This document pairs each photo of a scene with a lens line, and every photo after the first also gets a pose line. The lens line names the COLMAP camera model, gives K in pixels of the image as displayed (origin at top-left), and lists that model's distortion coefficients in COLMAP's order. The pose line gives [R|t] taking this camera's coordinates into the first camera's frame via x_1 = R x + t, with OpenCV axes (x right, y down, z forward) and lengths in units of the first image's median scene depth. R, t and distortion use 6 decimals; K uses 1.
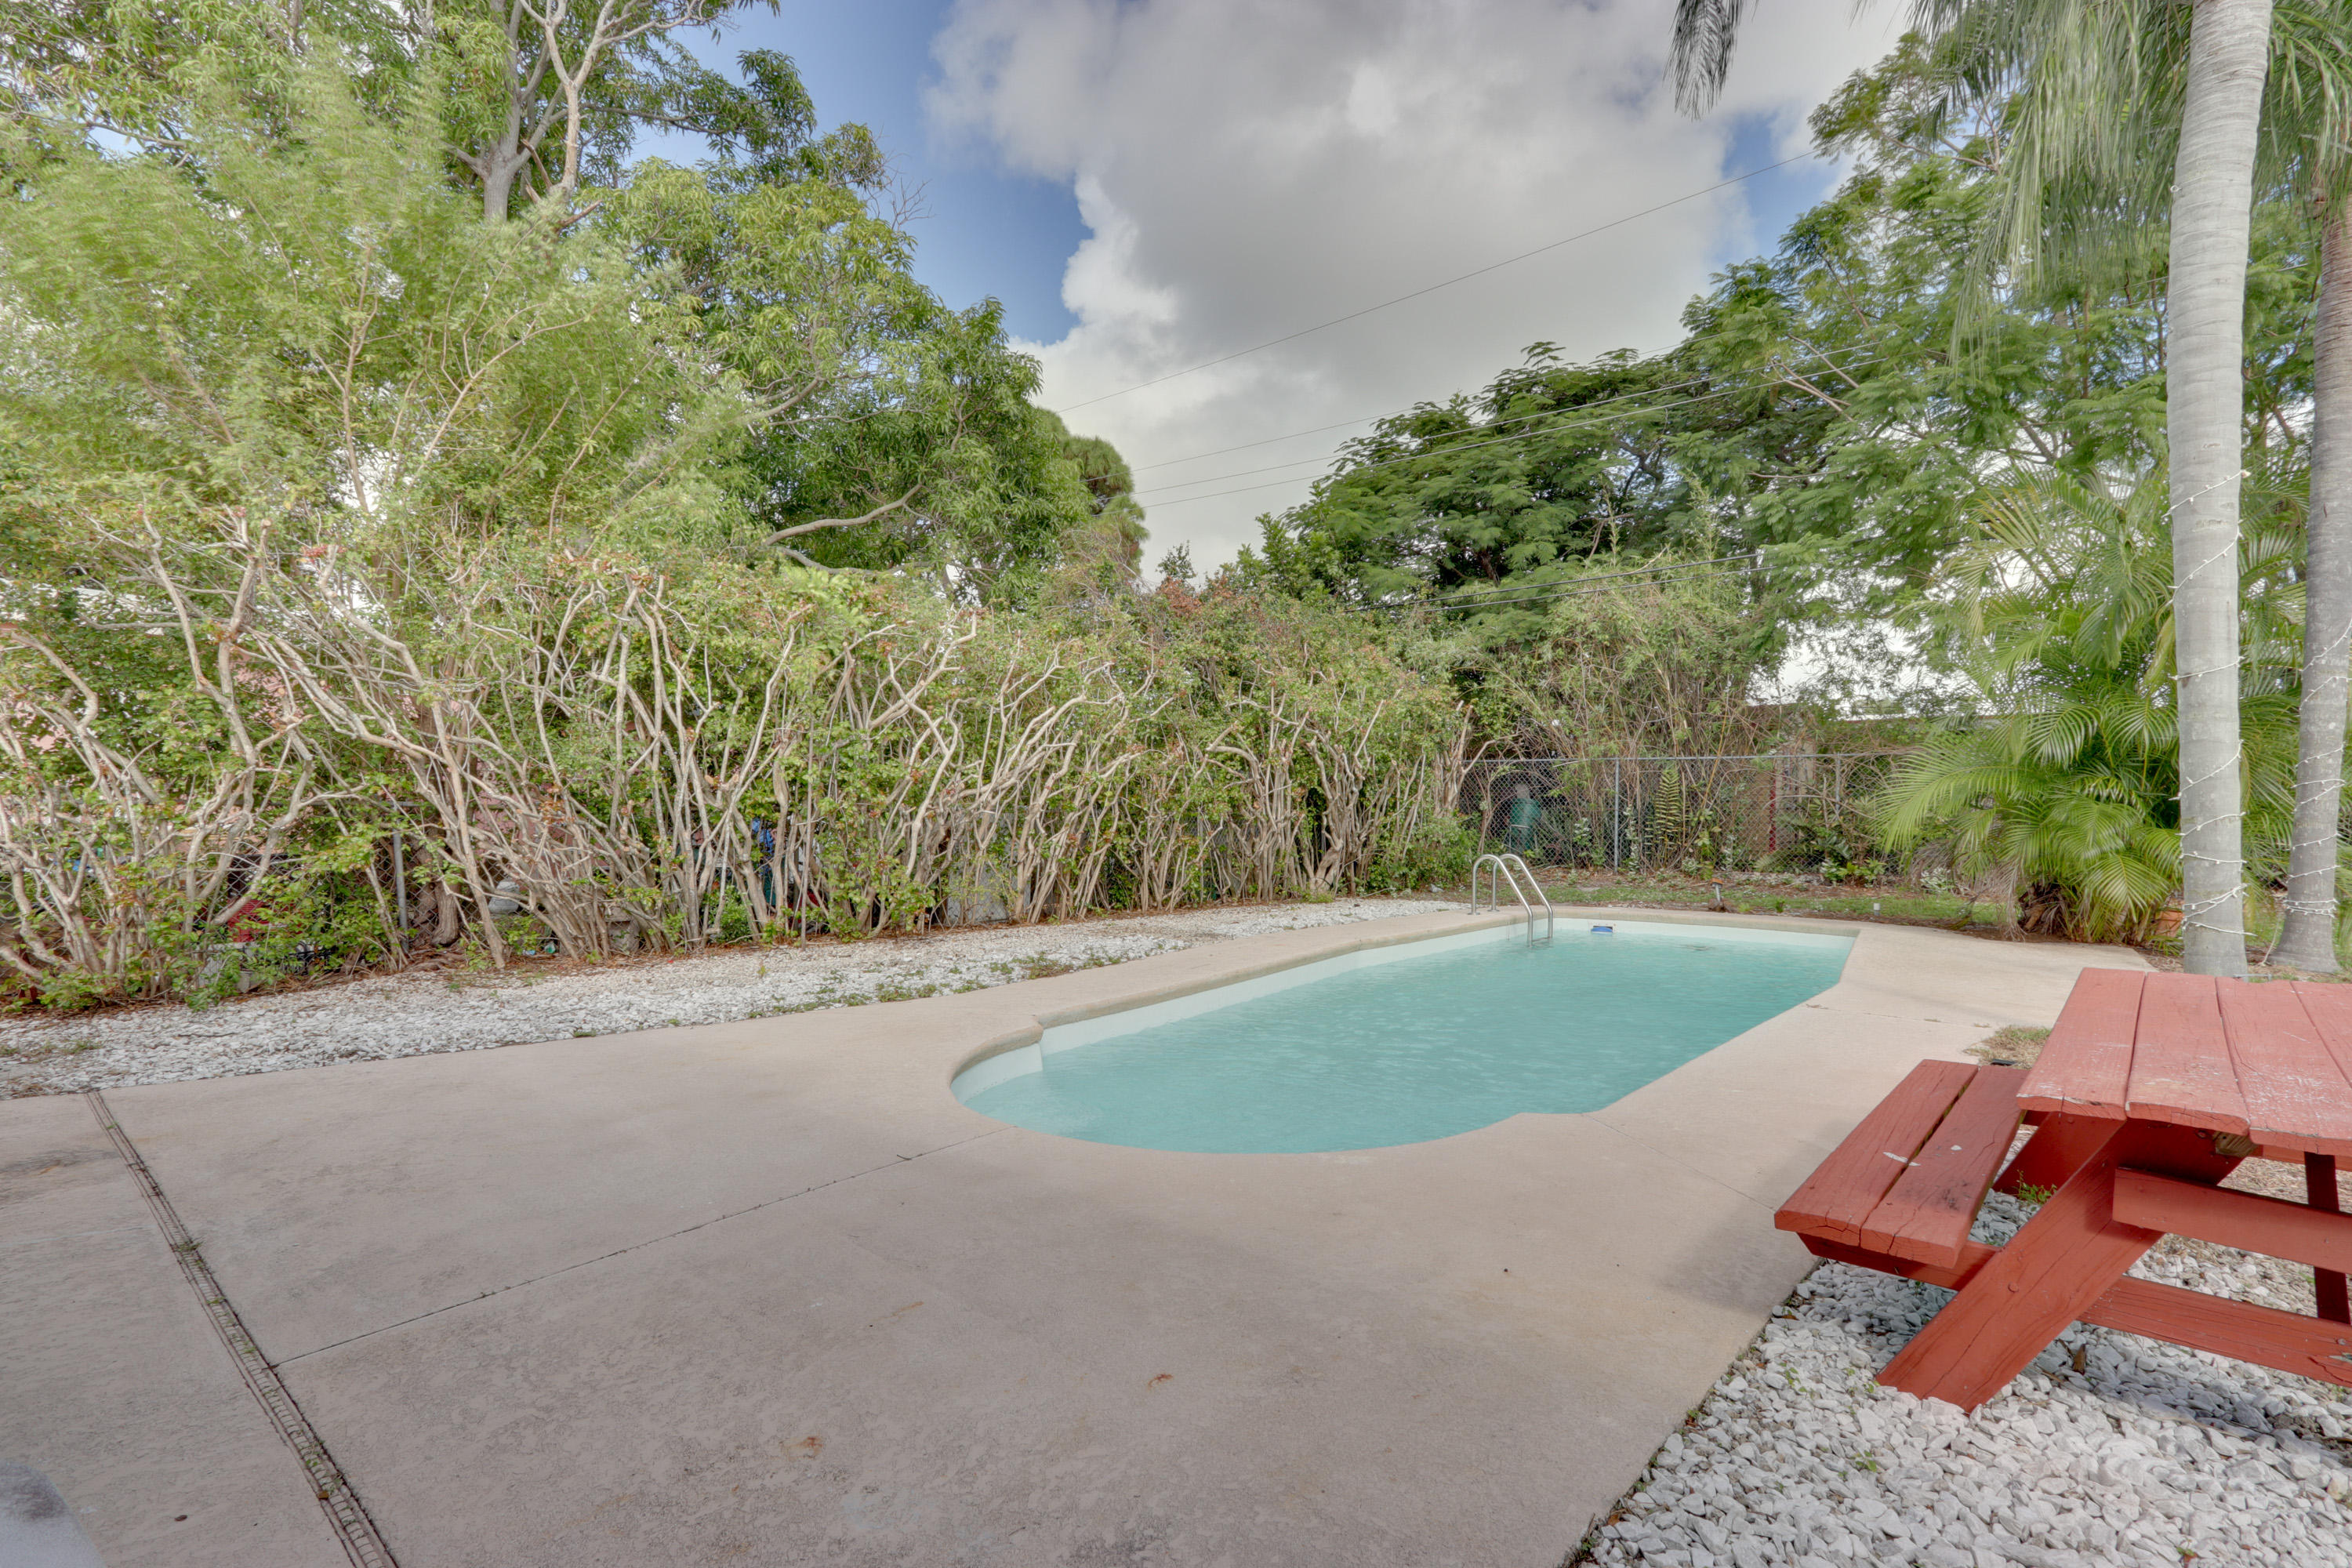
lens RADIAL K [[1083.6, 0, 1174.7], [0, 1083.6, 813.9], [0, 0, 1]] dist [-0.022672, 0.006140]
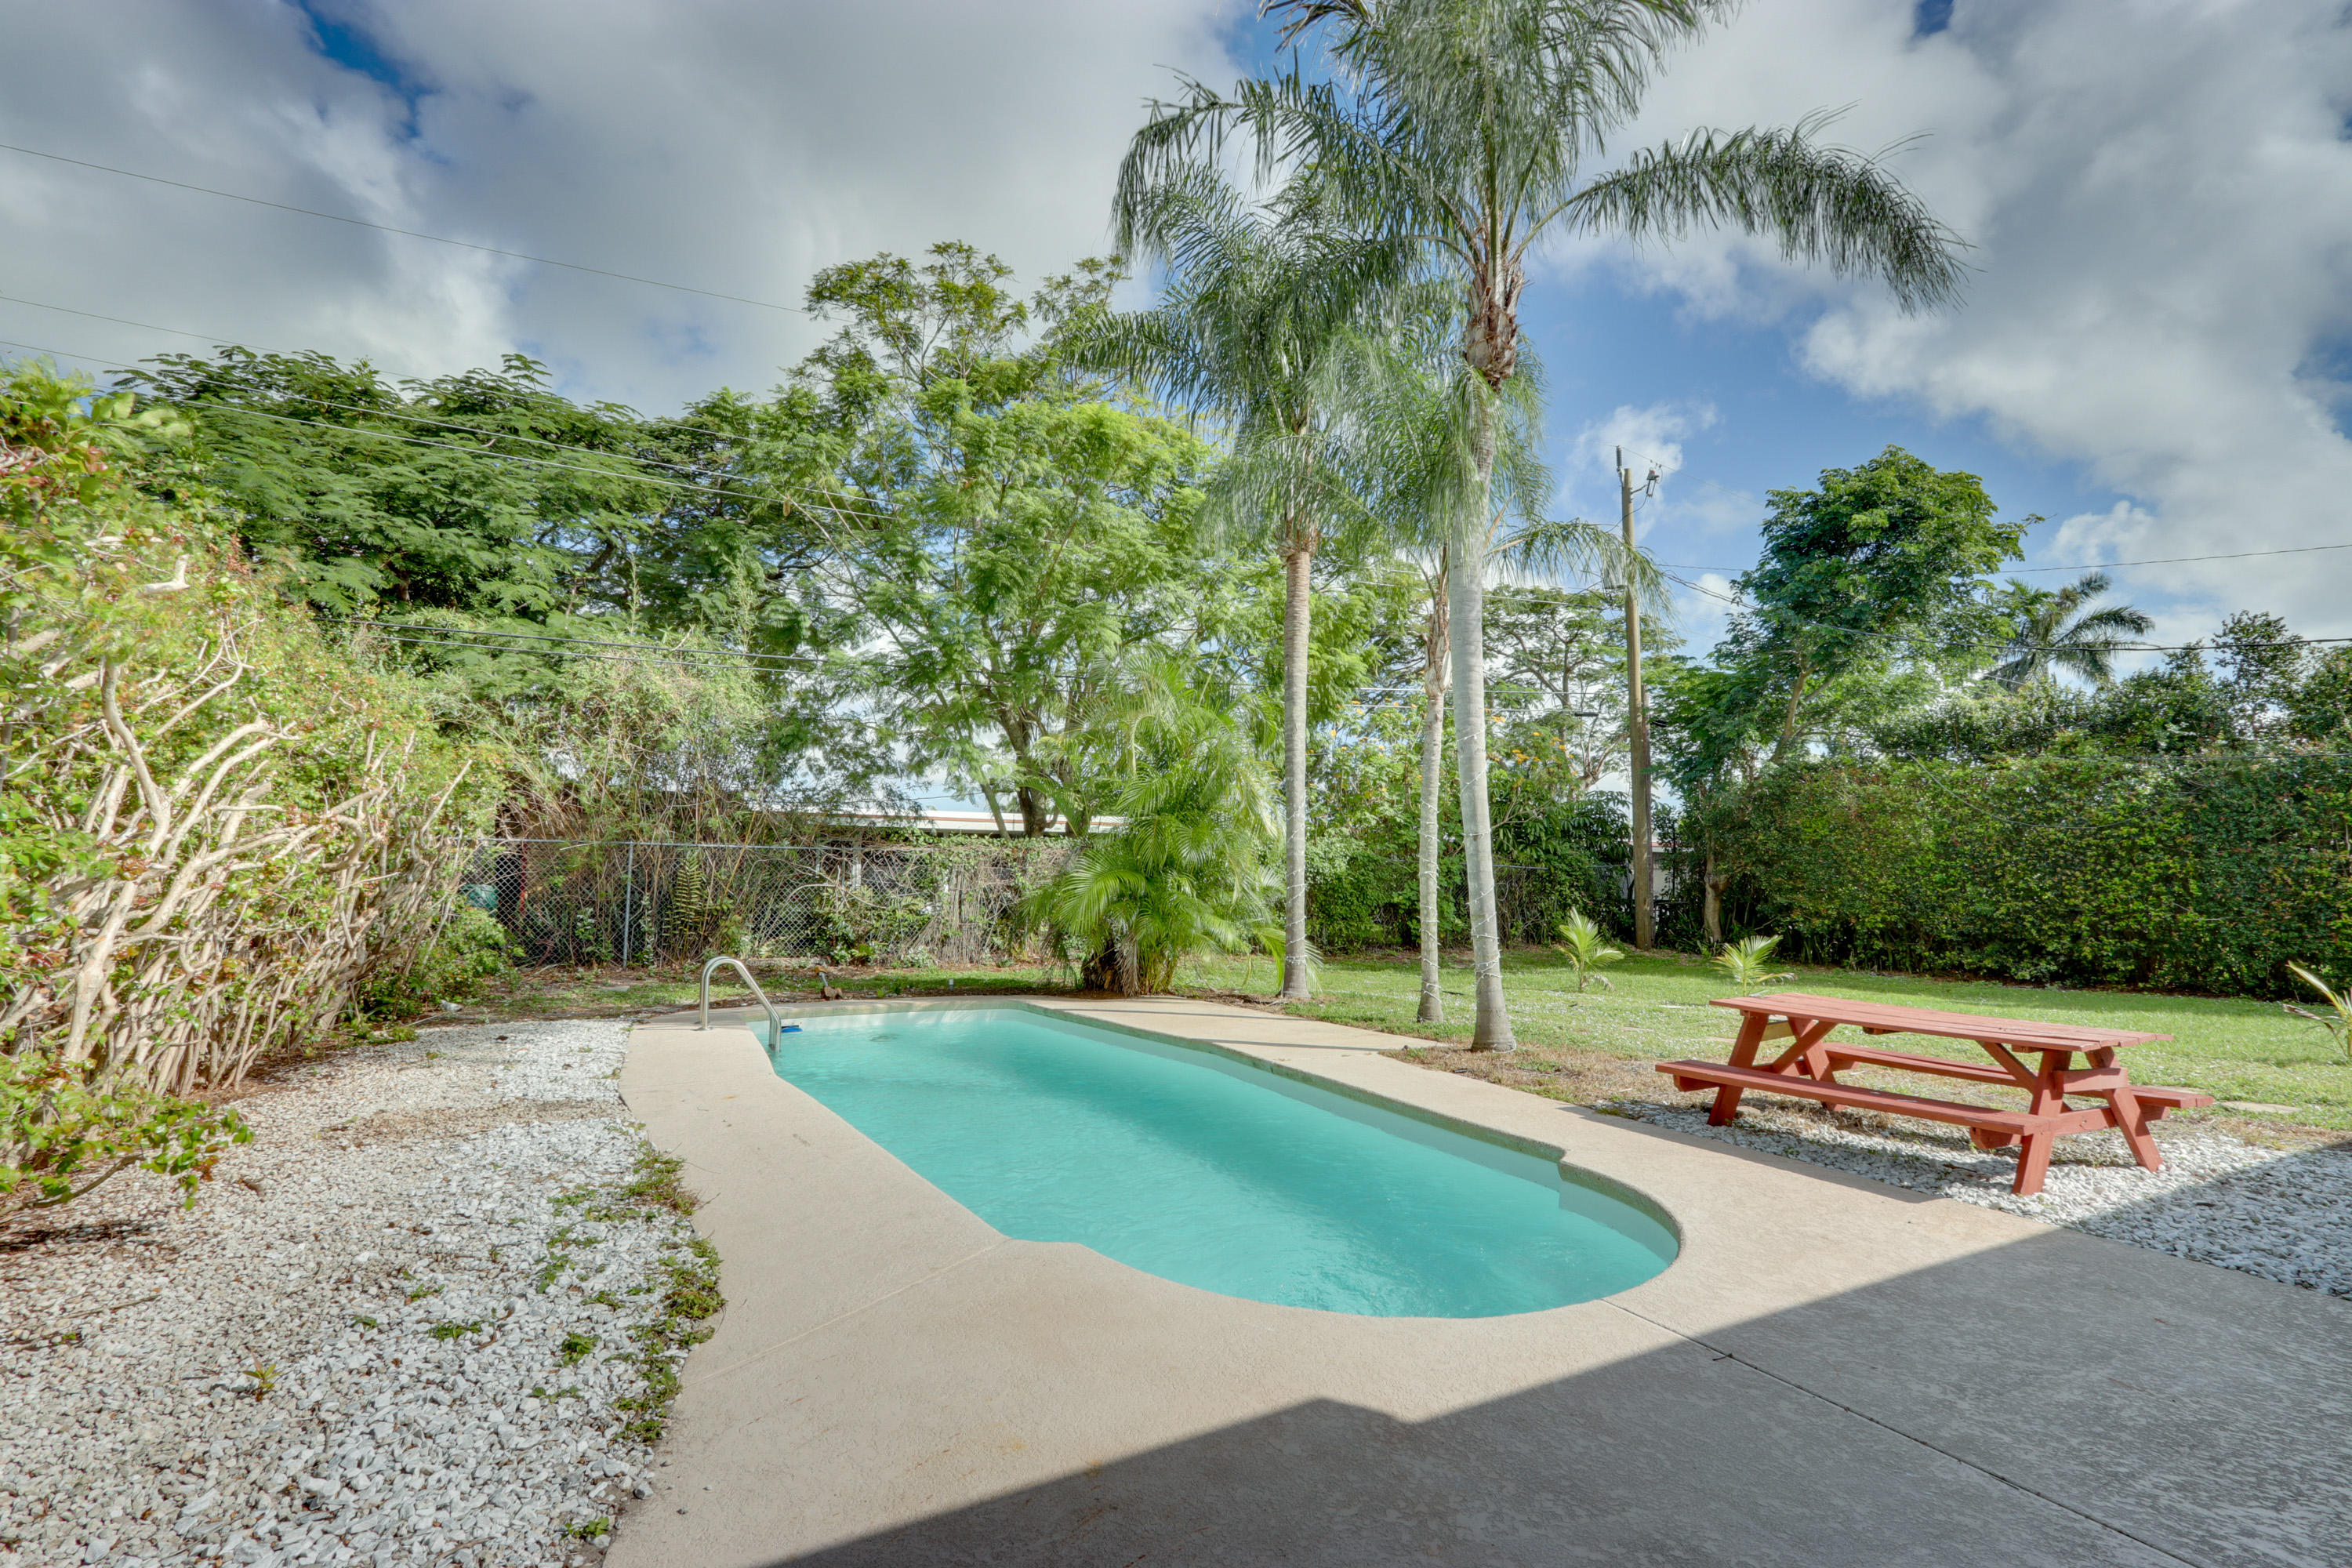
lens RADIAL K [[1081.2, 0, 1175.5], [0, 1081.2, 822.1], [0, 0, 1]] dist [-0.023418, 0.006944]
pose [[0.385581, 0.052362, 0.921187, -0.302704], [0.005050, 0.998254, -0.058857, -0.015227], [-0.922660, 0.027346, 0.384644, 0.260321]]
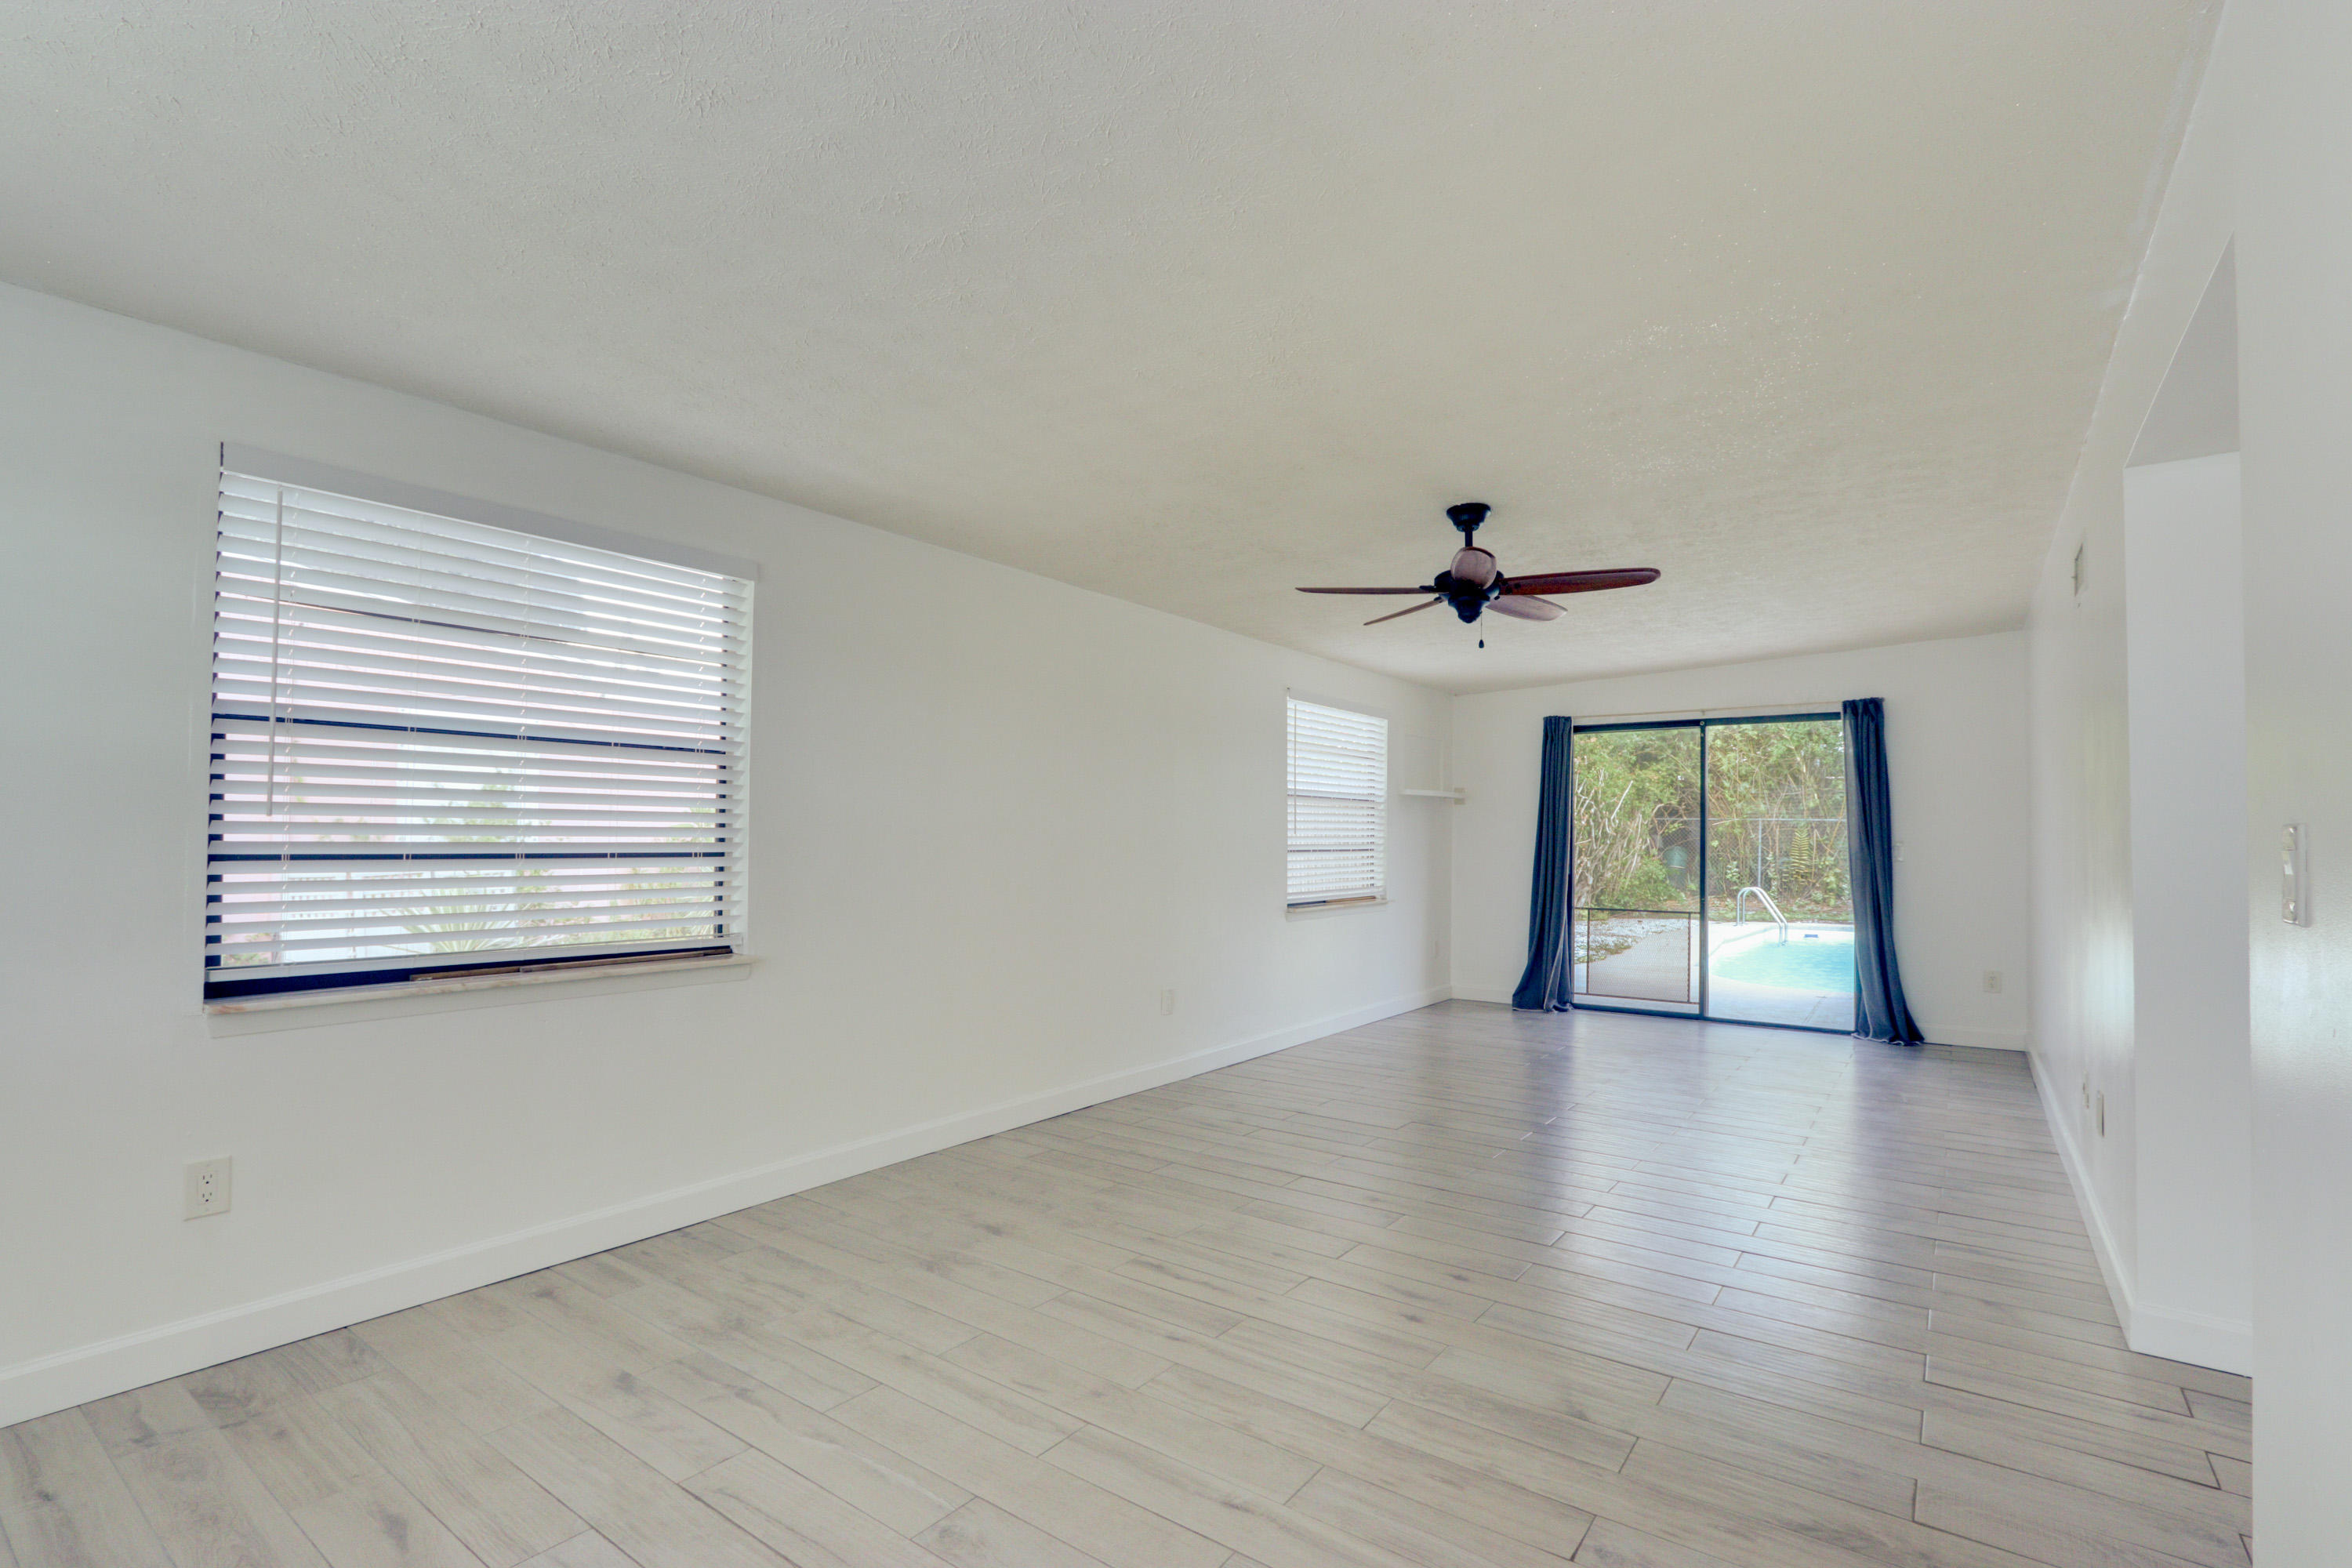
lens RADIAL K [[1083.6, 0, 1174.7], [0, 1083.6, 813.9], [0, 0, 1]] dist [-0.022672, 0.006140]
pose [[0.997012, 0.009926, 0.076608, -0.538151], [-0.007696, 0.999540, -0.029343, -0.013613], [-0.076864, 0.028666, 0.996629, -0.395454]]
